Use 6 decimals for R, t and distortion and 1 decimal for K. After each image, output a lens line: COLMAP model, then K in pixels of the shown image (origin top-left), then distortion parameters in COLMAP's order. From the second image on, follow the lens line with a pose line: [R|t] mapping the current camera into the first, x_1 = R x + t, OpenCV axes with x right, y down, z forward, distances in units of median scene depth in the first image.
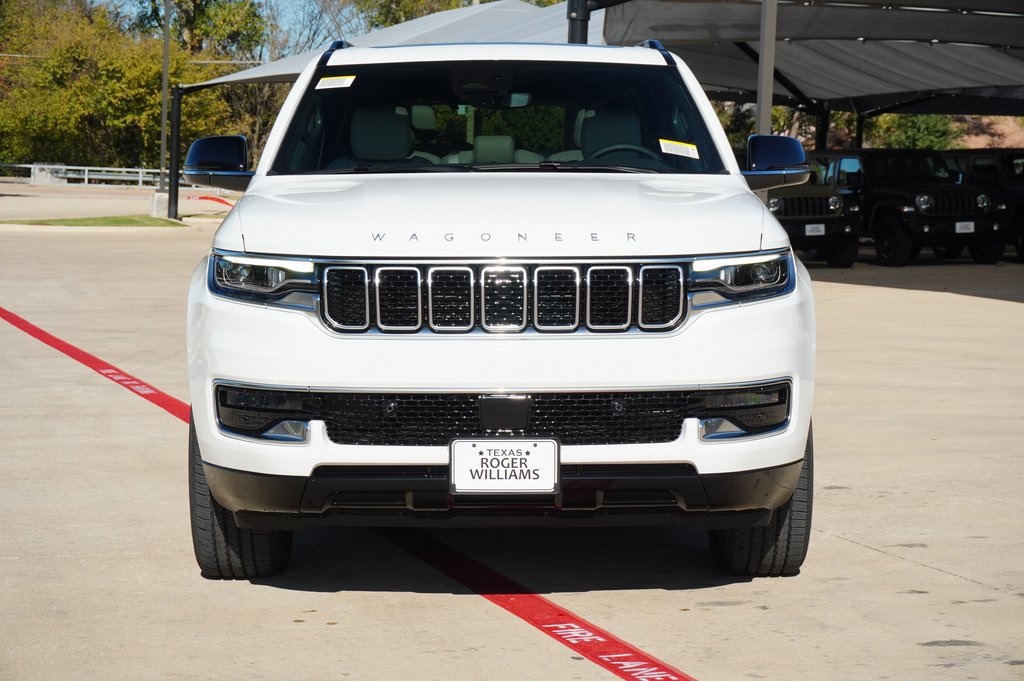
lens RADIAL K [[2207.4, 0, 512.0], [0, 2207.4, 340.5], [0, 0, 1]] dist [0.009073, 0.676946]
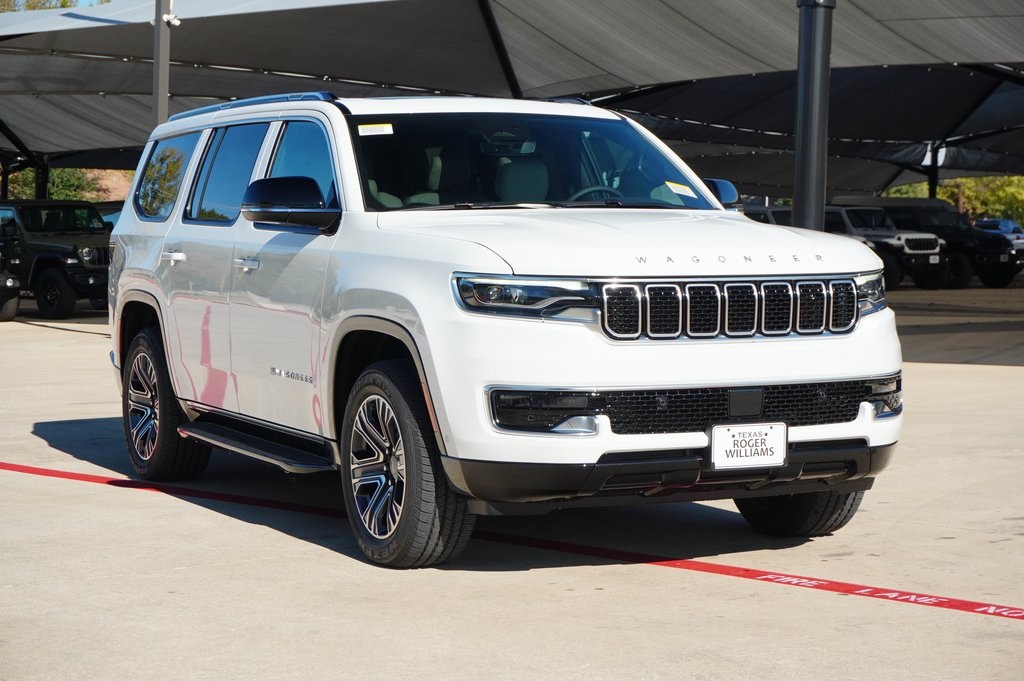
lens RADIAL K [[2207.4, 0, 512.0], [0, 2207.4, 340.5], [0, 0, 1]] dist [0.009073, 0.676946]
pose [[0.906987, -0.024646, 0.420438, -0.625610], [0.035146, 0.999233, -0.017244, 0.014924], [-0.419690, 0.030417, 0.907158, -0.052792]]
